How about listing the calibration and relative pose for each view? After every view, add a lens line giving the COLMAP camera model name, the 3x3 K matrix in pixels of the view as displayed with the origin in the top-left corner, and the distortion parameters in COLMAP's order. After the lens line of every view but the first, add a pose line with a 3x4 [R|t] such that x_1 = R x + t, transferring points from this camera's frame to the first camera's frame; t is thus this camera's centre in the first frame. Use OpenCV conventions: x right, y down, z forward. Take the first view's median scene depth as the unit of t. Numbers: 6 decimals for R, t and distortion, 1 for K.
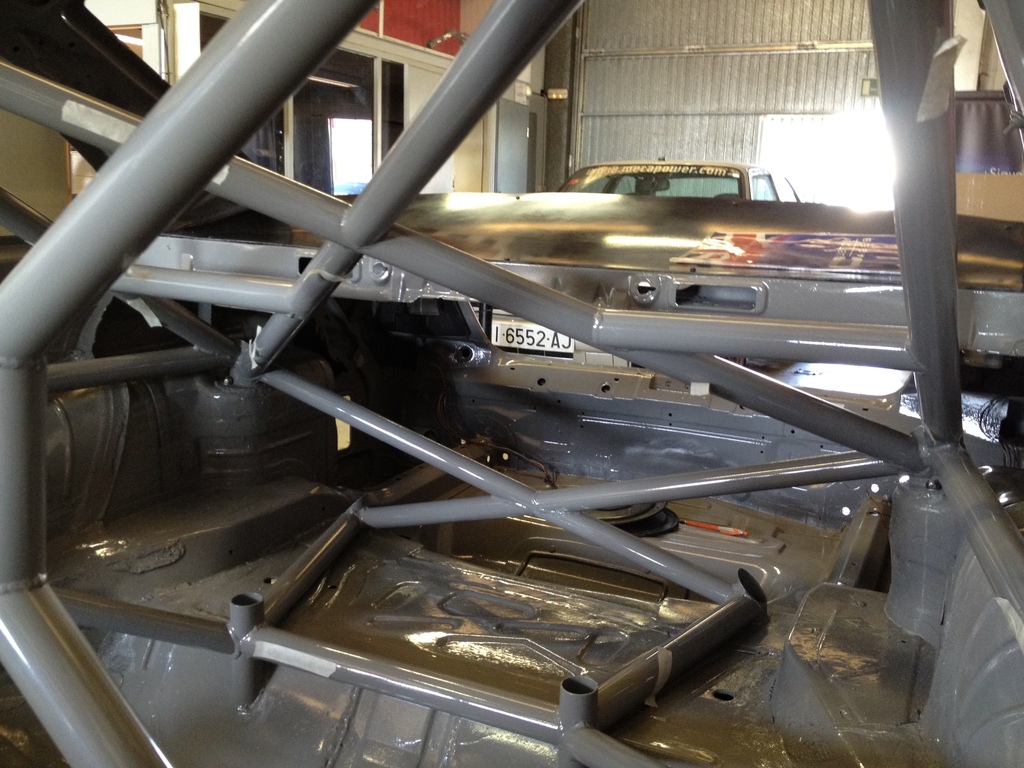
lens RADIAL K [[932.1, 0, 512.0], [0, 932.1, 384.0], [0, 0, 1]] dist [0.090320, -0.176354]
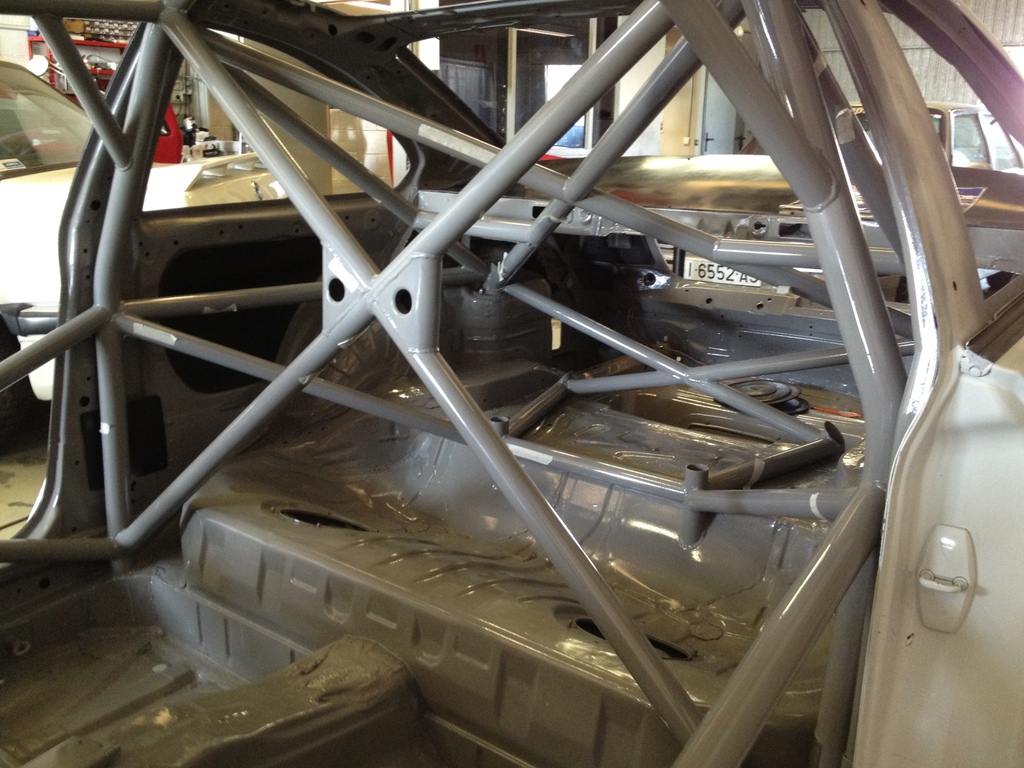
lens RADIAL K [[932.1, 0, 512.0], [0, 932.1, 384.0], [0, 0, 1]] dist [0.090320, -0.176354]
pose [[0.975743, 0.035730, -0.215984, 0.071199], [-0.022314, 0.997685, 0.064239, 0.050842], [0.217779, -0.057861, 0.974281, -0.460173]]
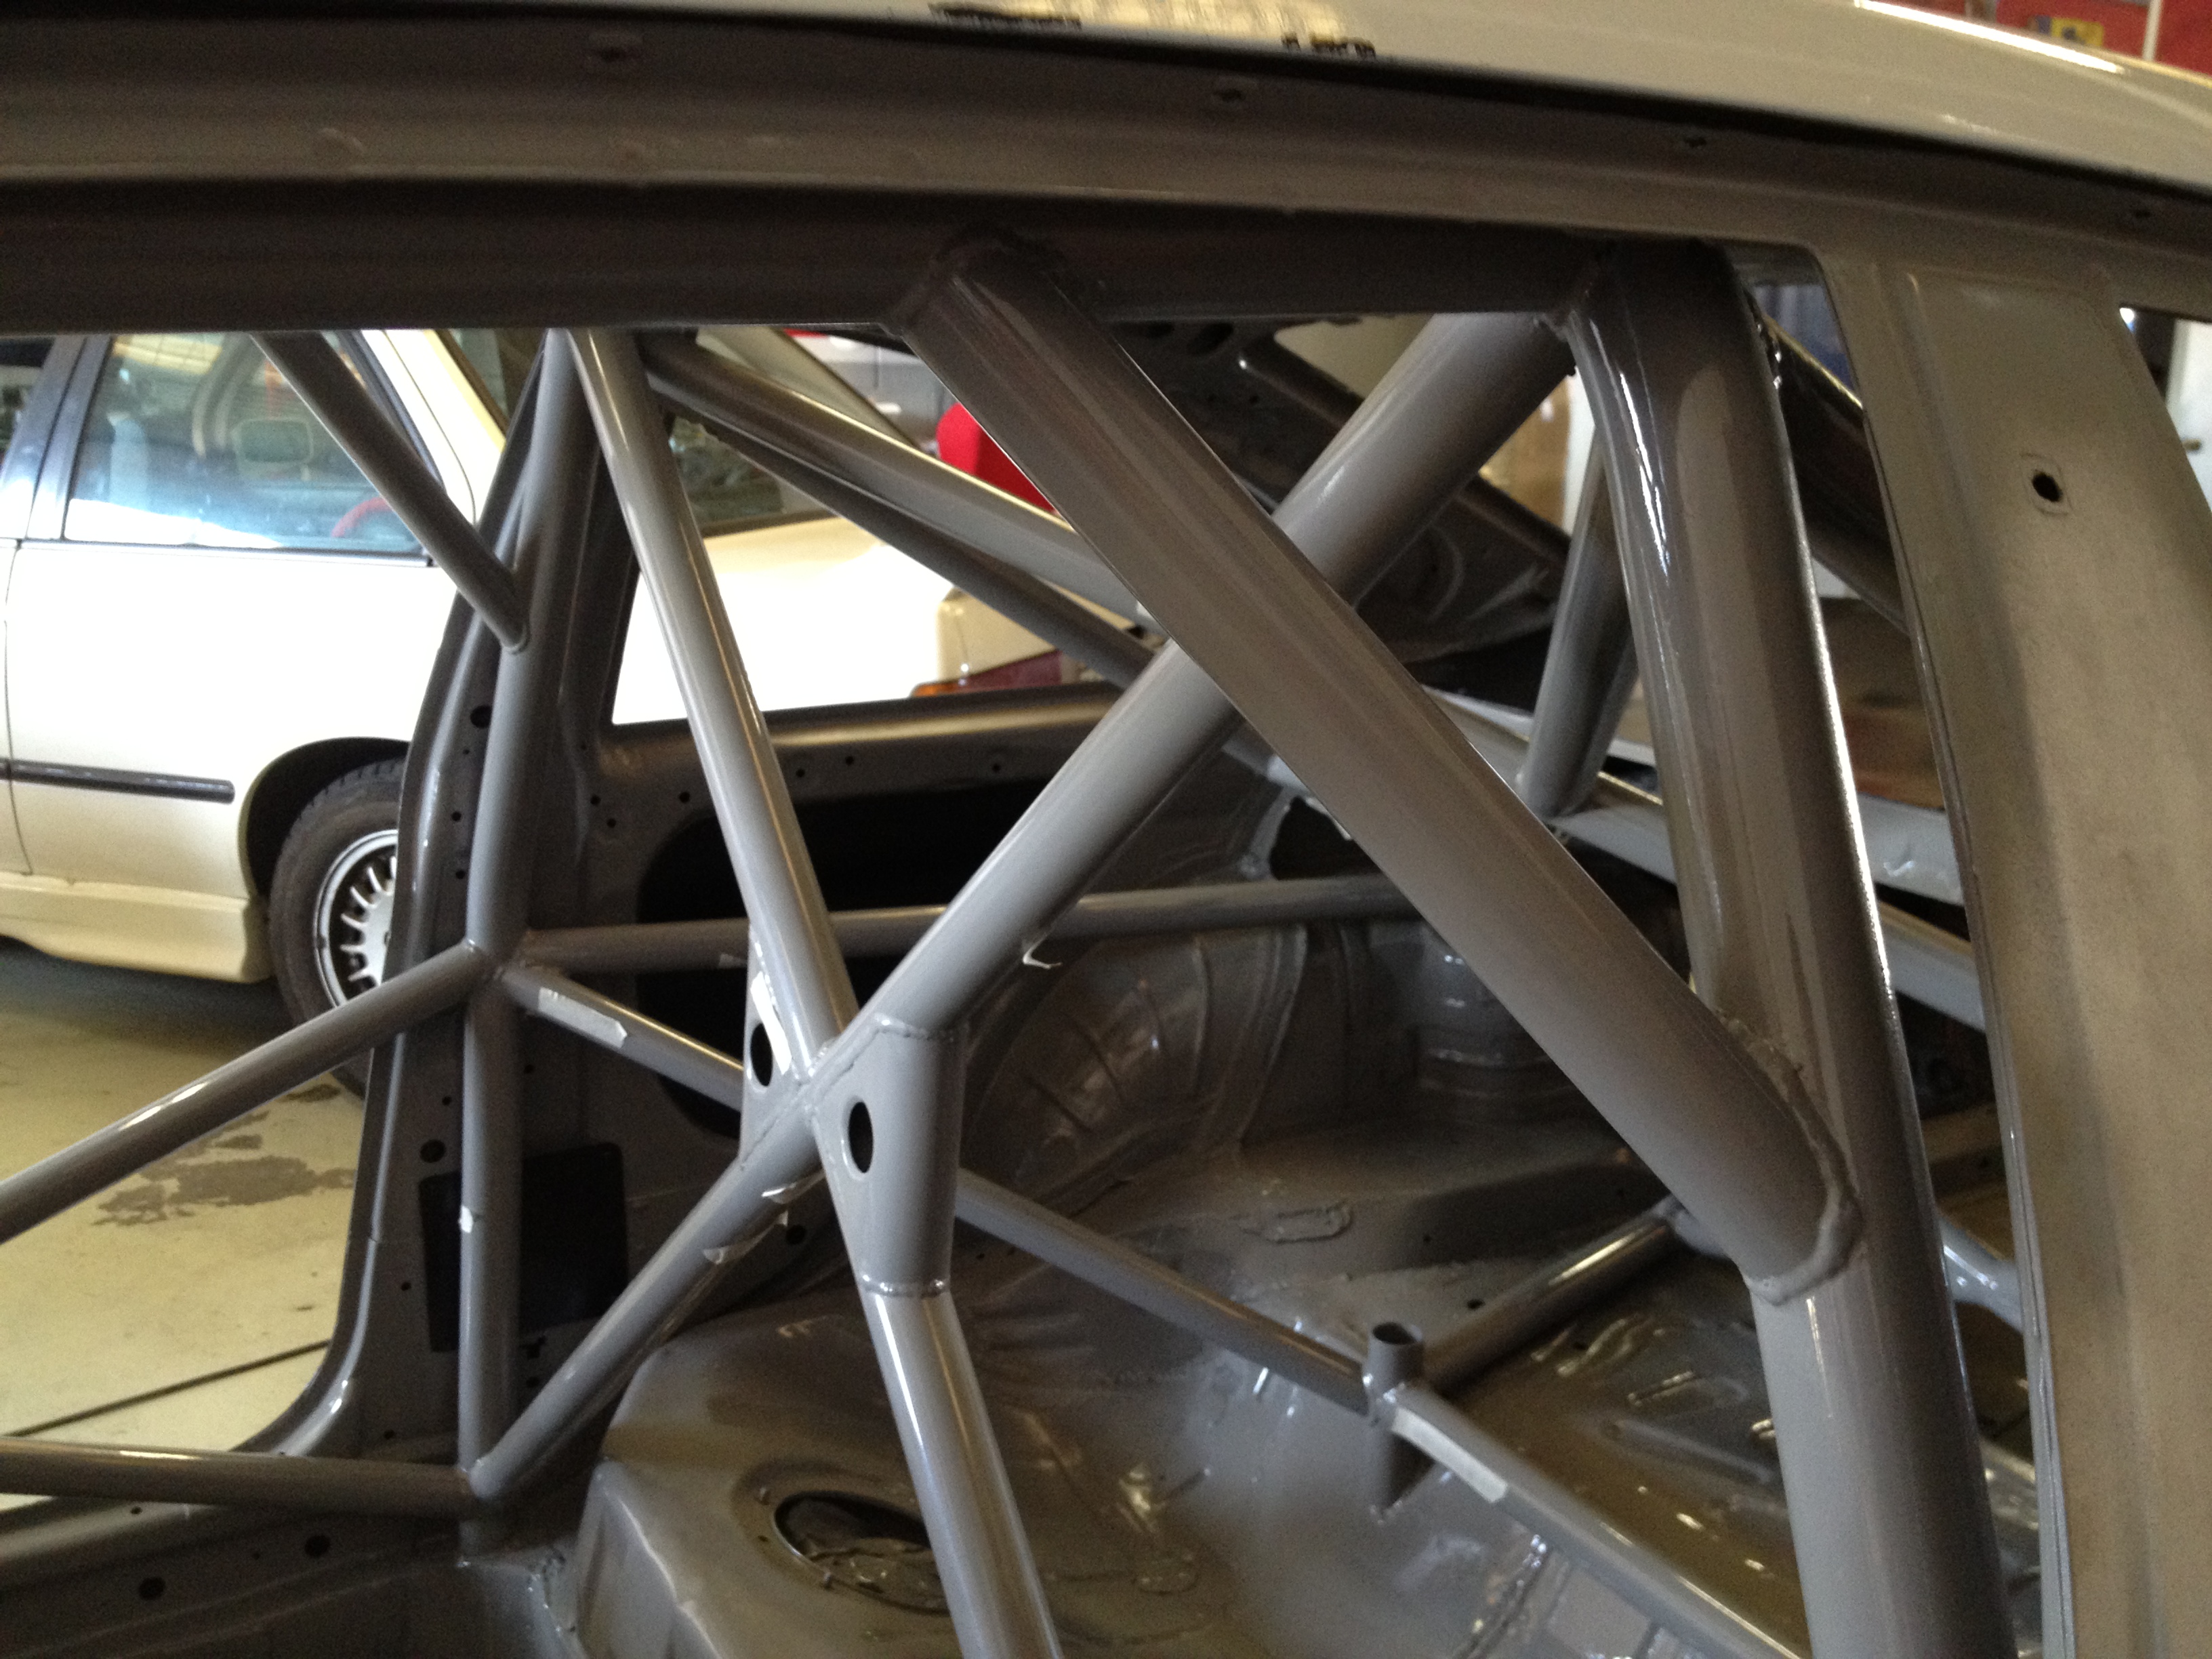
lens RADIAL K [[2013.4, 0, 1106.0], [0, 2013.4, 829.5], [0, 0, 1]] dist [0.090320, -0.176354]
pose [[0.817751, 0.108852, -0.565185, 0.209736], [-0.102668, 0.993792, 0.042853, -0.101932], [0.566341, 0.022984, 0.823850, -0.141095]]
